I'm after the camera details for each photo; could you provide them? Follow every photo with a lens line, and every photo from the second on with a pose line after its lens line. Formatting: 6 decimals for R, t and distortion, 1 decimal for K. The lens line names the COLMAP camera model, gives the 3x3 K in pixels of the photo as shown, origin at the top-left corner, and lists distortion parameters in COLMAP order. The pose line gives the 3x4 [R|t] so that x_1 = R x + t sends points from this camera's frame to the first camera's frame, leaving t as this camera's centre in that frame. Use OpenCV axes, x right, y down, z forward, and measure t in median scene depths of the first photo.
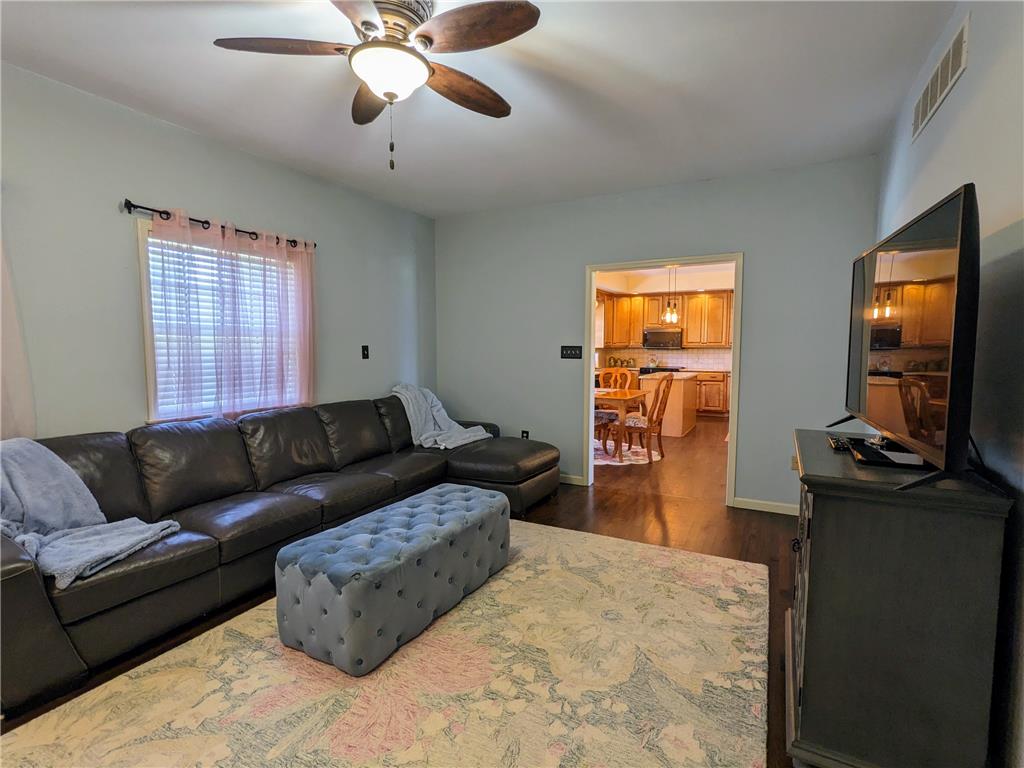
lens RADIAL K [[485.0, 0, 510.5], [0, 485.0, 385.1], [0, 0, 1]] dist [-0.000828, -0.000393]
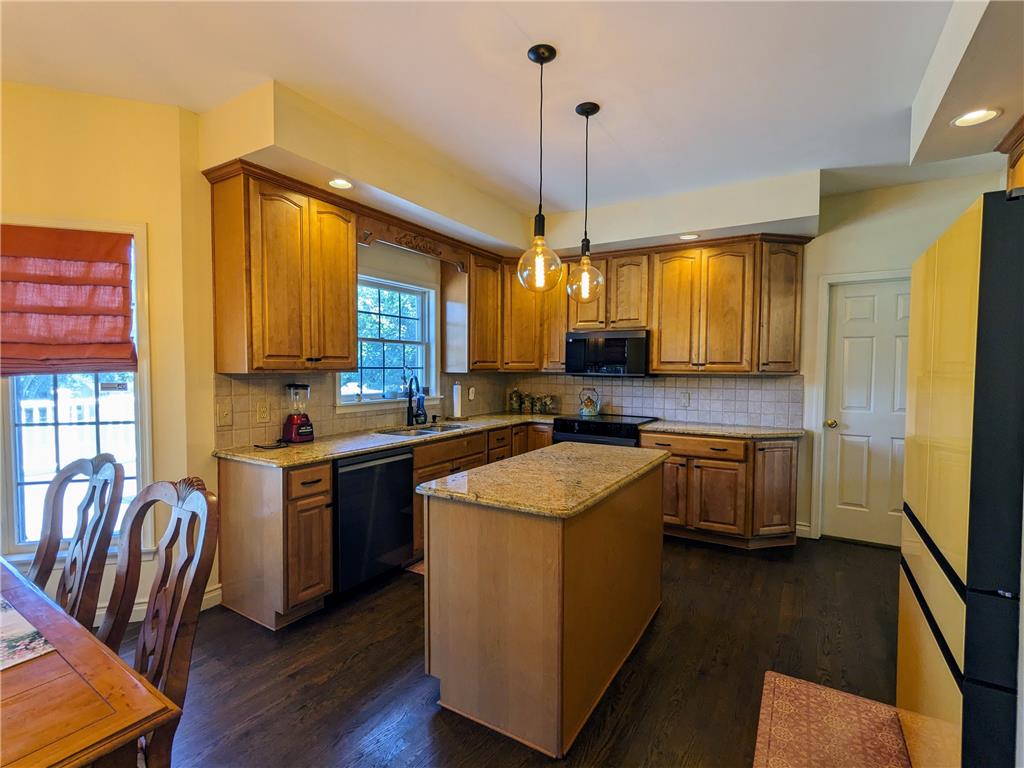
lens RADIAL K [[485.0, 0, 515.2], [0, 485.0, 384.7], [0, 0, 1]] dist [-0.000828, -0.000393]
pose [[0.998674, 0.008588, -0.050763, 0.256694], [-0.010873, 0.998931, -0.044918, -0.047135], [0.050323, 0.045410, 0.997700, 0.562226]]
